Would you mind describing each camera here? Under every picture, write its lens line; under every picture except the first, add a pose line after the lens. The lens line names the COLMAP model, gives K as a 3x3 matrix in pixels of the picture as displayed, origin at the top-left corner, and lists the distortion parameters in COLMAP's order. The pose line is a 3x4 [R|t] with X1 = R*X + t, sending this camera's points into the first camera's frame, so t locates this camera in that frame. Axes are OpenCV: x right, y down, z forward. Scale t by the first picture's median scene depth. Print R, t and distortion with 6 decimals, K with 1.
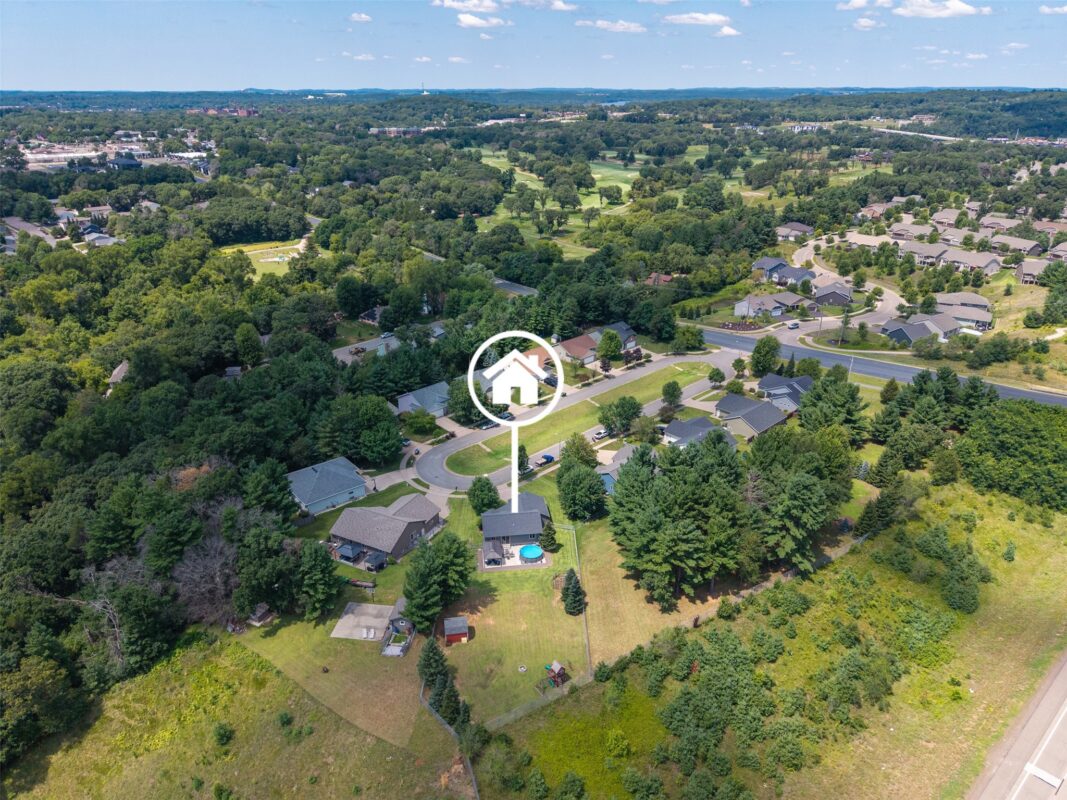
lens RADIAL K [[753.8, 0, 533.5], [0, 753.8, 400.0], [0, 0, 1]] dist [0.042895, -0.001871]
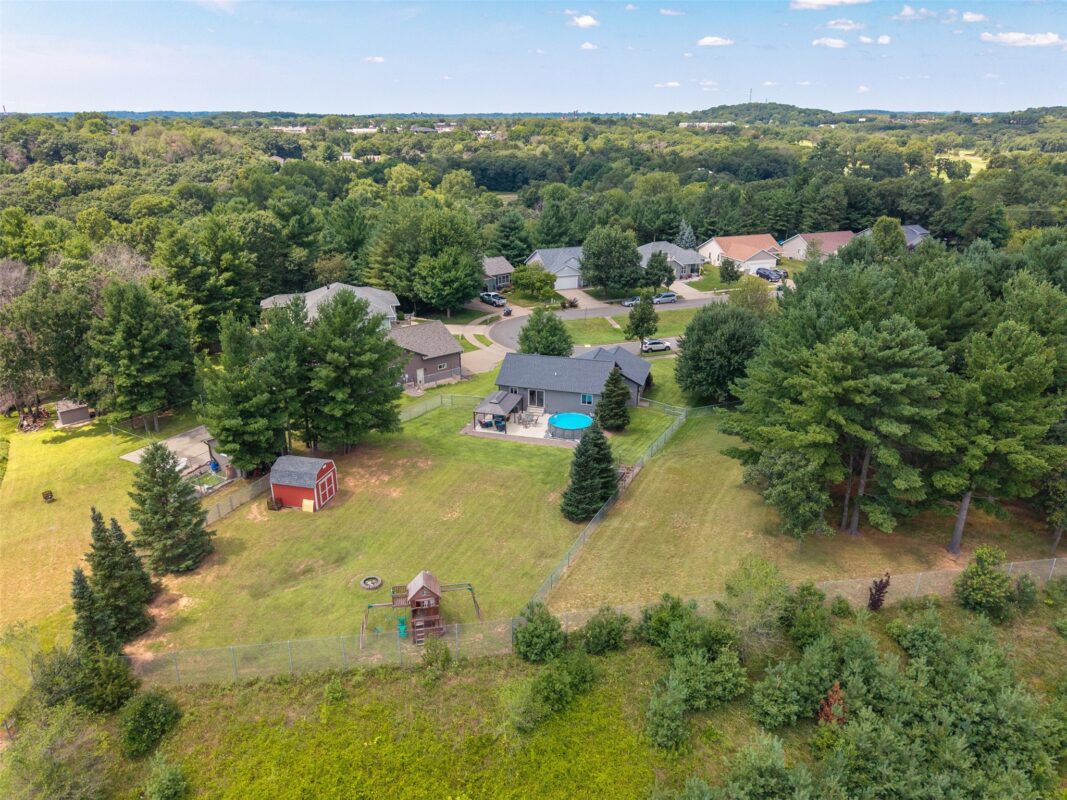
lens RADIAL K [[756.6, 0, 536.2], [0, 756.6, 423.3], [0, 0, 1]] dist [0.006113, -0.007655]
pose [[0.912127, 0.147700, -0.382372, 0.188272], [-0.163434, 0.986515, -0.008799, 0.238777], [0.375916, 0.070519, 0.923967, 0.602881]]
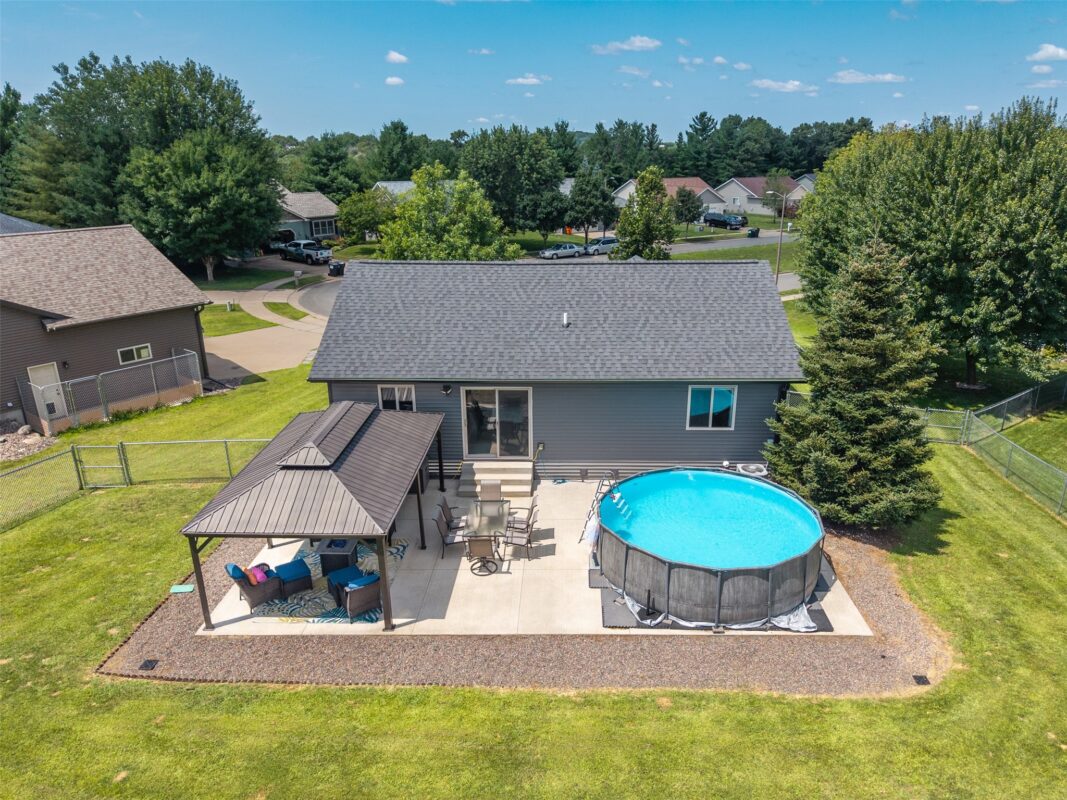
lens RADIAL K [[756.6, 0, 536.2], [0, 756.6, 423.3], [0, 0, 1]] dist [0.006113, -0.007655]
pose [[0.981221, 0.041847, -0.188294, -0.008233], [-0.056156, 0.995872, -0.071310, 0.223705], [0.184532, 0.080545, 0.979520, 1.014838]]
